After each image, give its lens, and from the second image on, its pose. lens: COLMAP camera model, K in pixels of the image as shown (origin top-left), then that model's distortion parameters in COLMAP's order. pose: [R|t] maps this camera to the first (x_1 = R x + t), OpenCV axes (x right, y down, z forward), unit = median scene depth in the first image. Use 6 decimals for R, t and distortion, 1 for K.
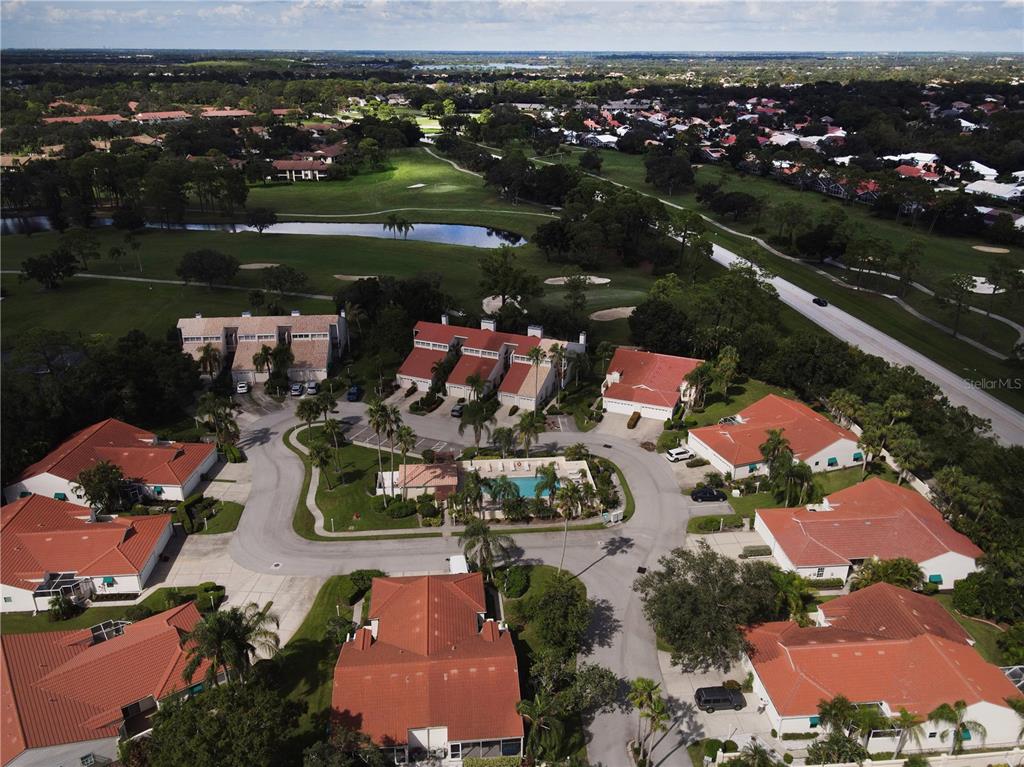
lens RADIAL K [[775.6, 0, 512.0], [0, 775.6, 383.5], [0, 0, 1]] dist [0.016016, 0.000642]
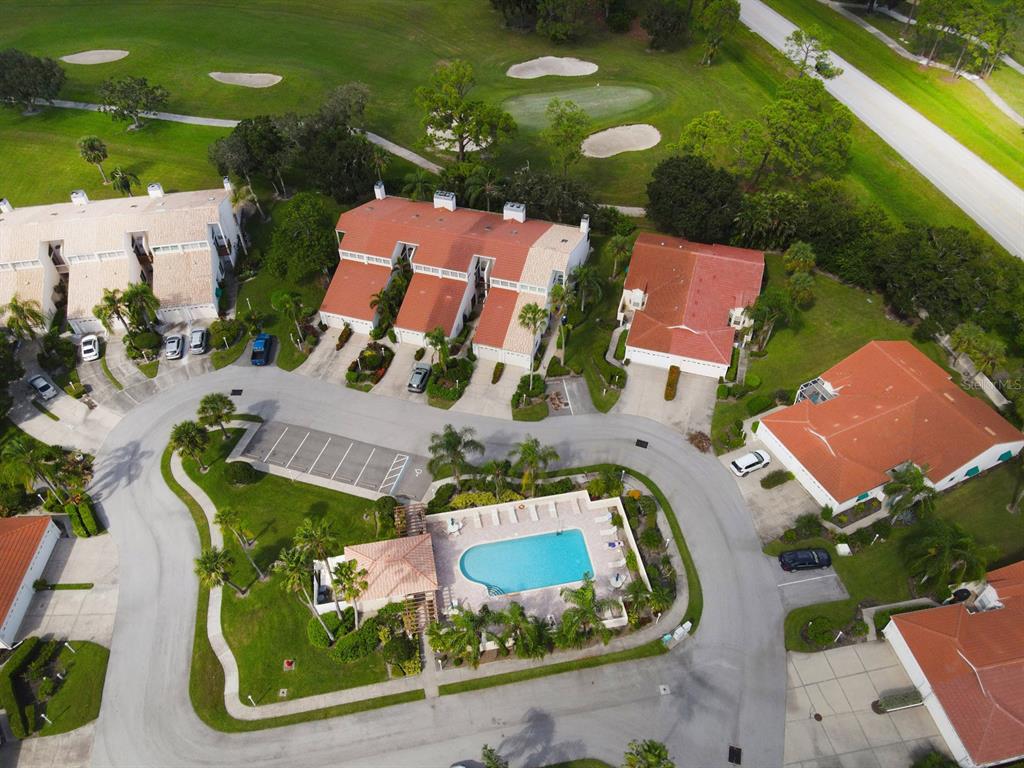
lens RADIAL K [[775.6, 0, 512.0], [0, 775.6, 384.0], [0, 0, 1]] dist [0.016016, 0.000642]
pose [[0.995827, -0.071069, 0.057246, -0.026387], [0.044672, 0.926639, 0.373290, -0.216597], [-0.079576, -0.369175, 0.925947, 0.360132]]
